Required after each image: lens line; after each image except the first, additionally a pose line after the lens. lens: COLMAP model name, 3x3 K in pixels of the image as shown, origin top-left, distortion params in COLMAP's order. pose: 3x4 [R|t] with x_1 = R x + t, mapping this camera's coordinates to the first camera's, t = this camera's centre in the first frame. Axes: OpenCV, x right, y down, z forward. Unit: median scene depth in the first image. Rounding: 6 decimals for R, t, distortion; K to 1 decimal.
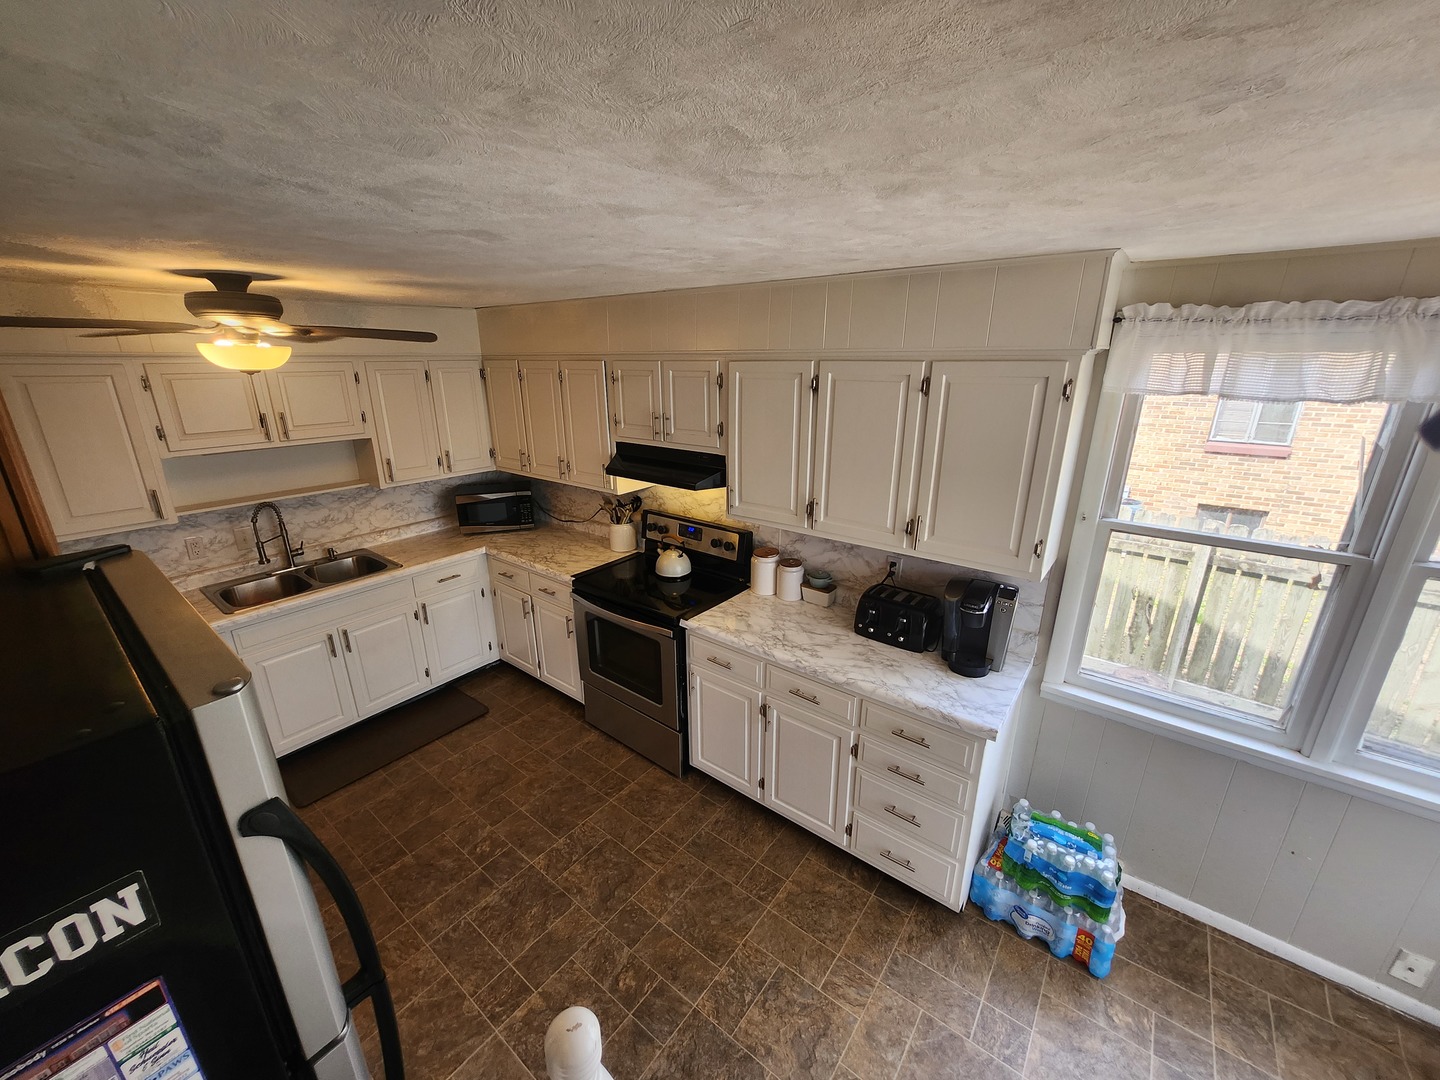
lens RADIAL K [[557.5, 0, 720.0], [0, 557.5, 540.0], [0, 0, 1]] dist [0.000276, 0.000038]
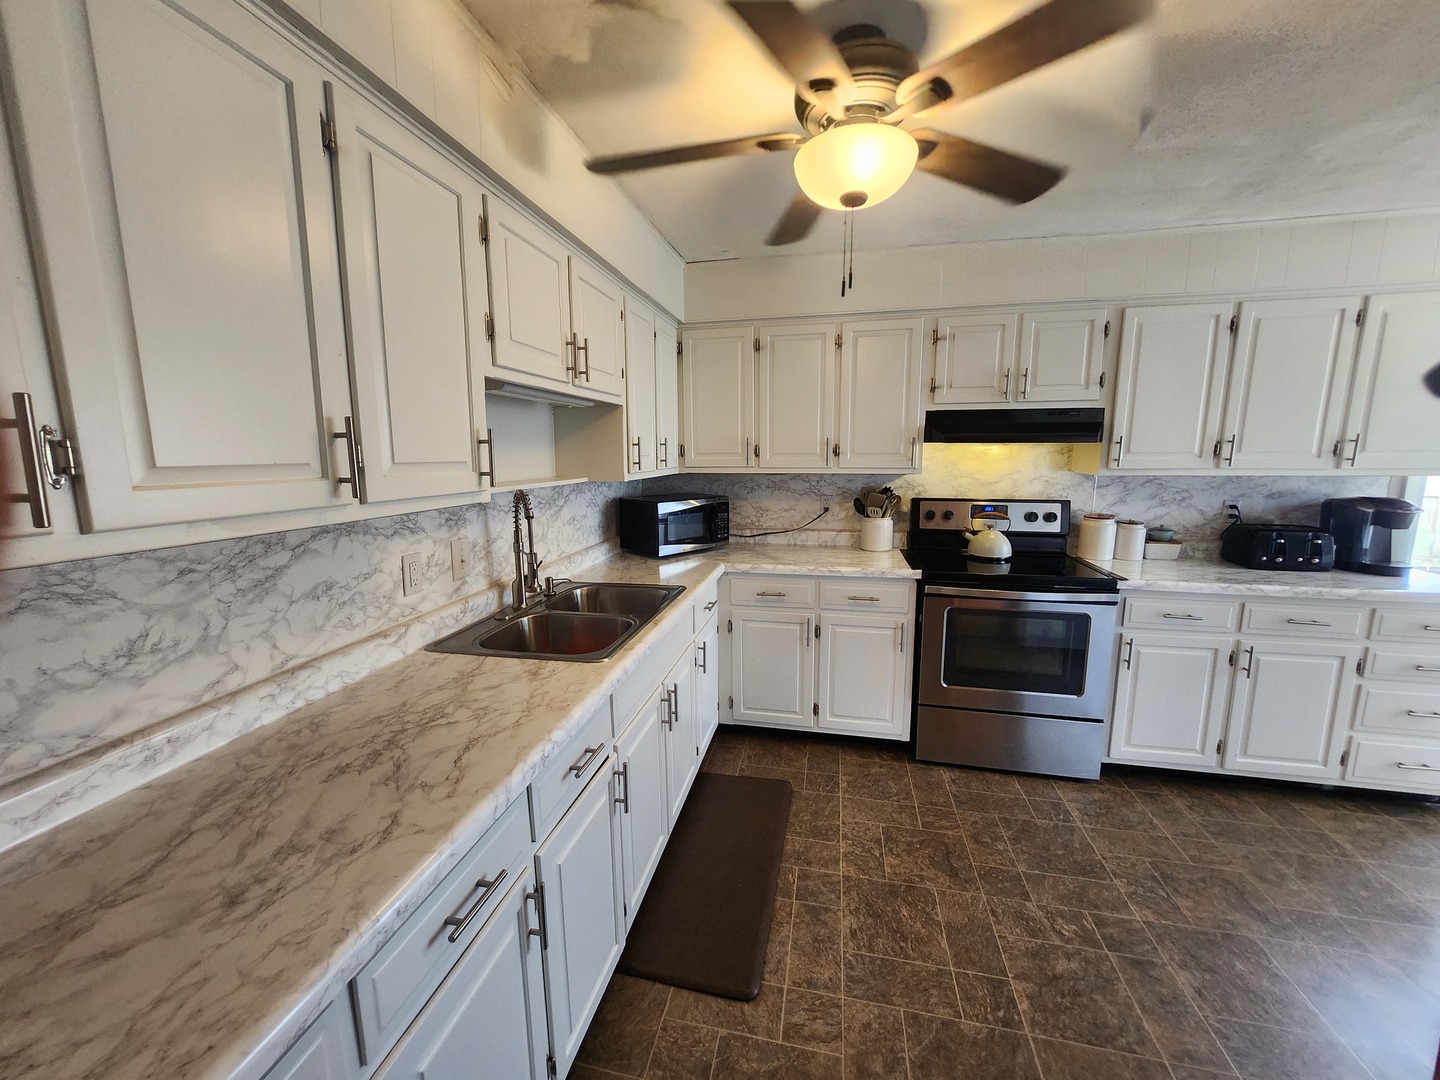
lens RADIAL K [[561.1, 0, 720.0], [0, 561.1, 540.0], [0, 0, 1]] dist [0.000996, -0.000071]
pose [[0.900882, -0.072434, 0.427978, -0.948460], [0.138610, 0.982362, -0.125508, 0.095742], [-0.411339, 0.172390, 0.895032, 0.417033]]
